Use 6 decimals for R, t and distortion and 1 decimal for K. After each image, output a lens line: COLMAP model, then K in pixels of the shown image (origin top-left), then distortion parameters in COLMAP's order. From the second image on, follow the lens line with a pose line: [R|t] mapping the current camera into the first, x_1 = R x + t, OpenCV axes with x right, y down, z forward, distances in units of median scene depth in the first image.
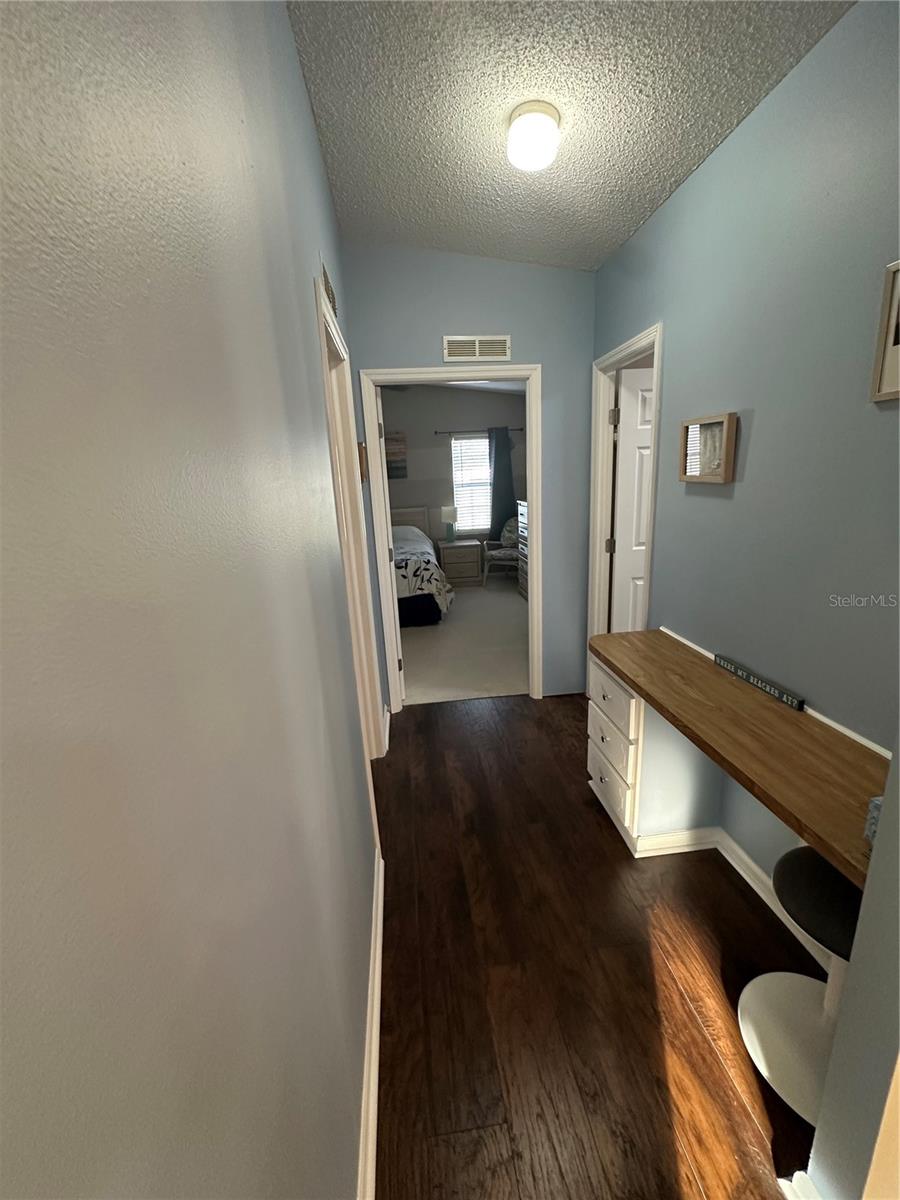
lens RADIAL K [[481.0, 0, 450.9], [0, 481.0, 599.9], [0, 0, 1]] dist [-0.002949, 0.000734]
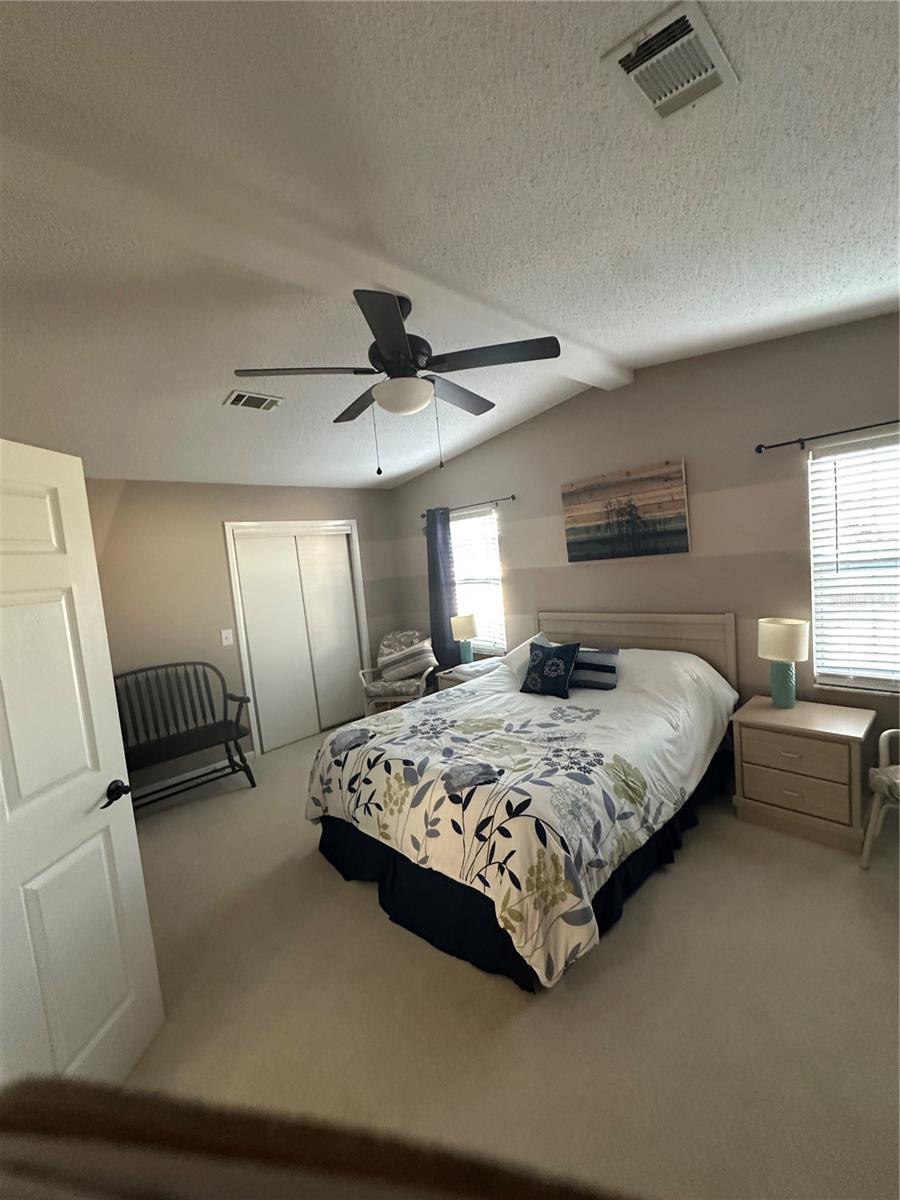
lens RADIAL K [[481.0, 0, 447.3], [0, 481.0, 601.5], [0, 0, 1]] dist [-0.002949, 0.000734]
pose [[0.607549, 0.063592, -0.791733, 0.147931], [-0.136948, 0.990249, -0.025553, -0.163733], [0.782387, 0.123951, 0.610333, 0.539092]]
